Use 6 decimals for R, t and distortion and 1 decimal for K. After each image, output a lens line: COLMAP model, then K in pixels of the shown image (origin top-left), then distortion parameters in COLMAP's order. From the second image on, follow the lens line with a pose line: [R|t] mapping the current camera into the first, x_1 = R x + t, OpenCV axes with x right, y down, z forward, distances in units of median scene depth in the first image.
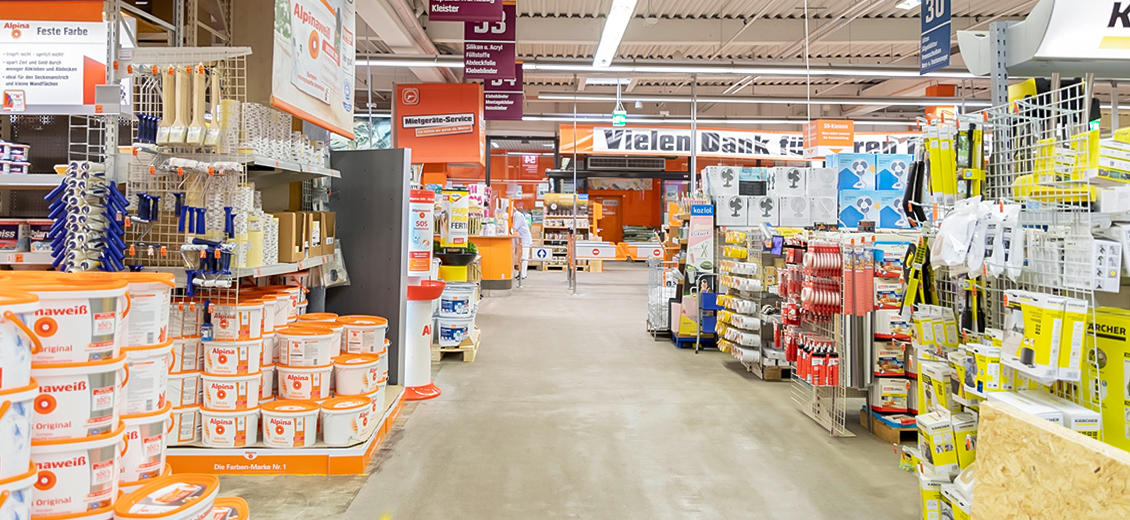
lens RADIAL K [[786.1, 0, 565.0], [0, 786.1, 260.0], [0, 0, 1]] dist [-0.004809, -0.002694]
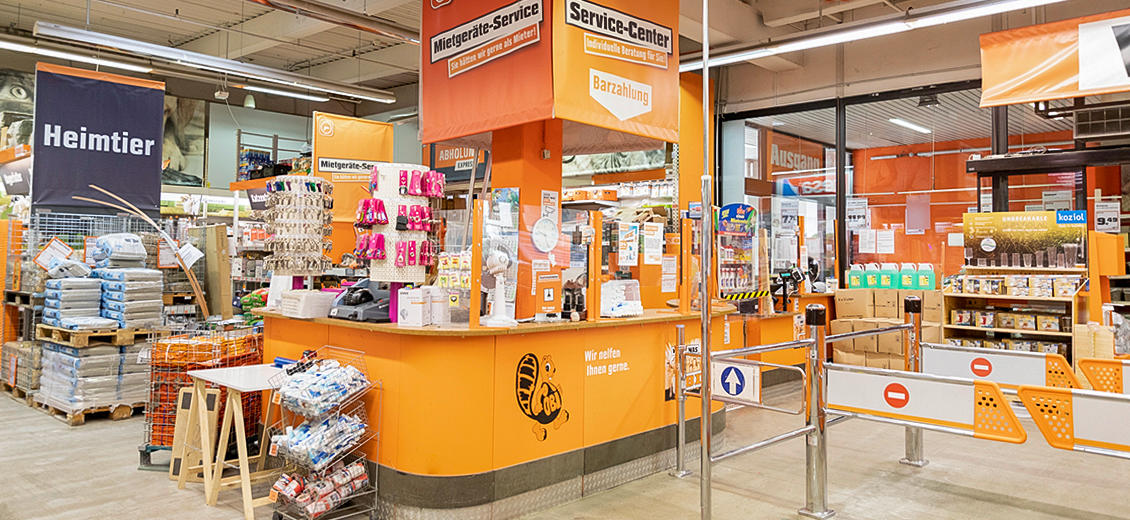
lens RADIAL K [[786.1, 0, 565.0], [0, 786.1, 260.0], [0, 0, 1]] dist [-0.004809, -0.002694]
pose [[0.713624, -0.001515, -0.700527, 0.119369], [-0.045217, 0.997813, -0.048220, -0.031413], [0.699068, 0.066087, 0.711995, 0.576227]]
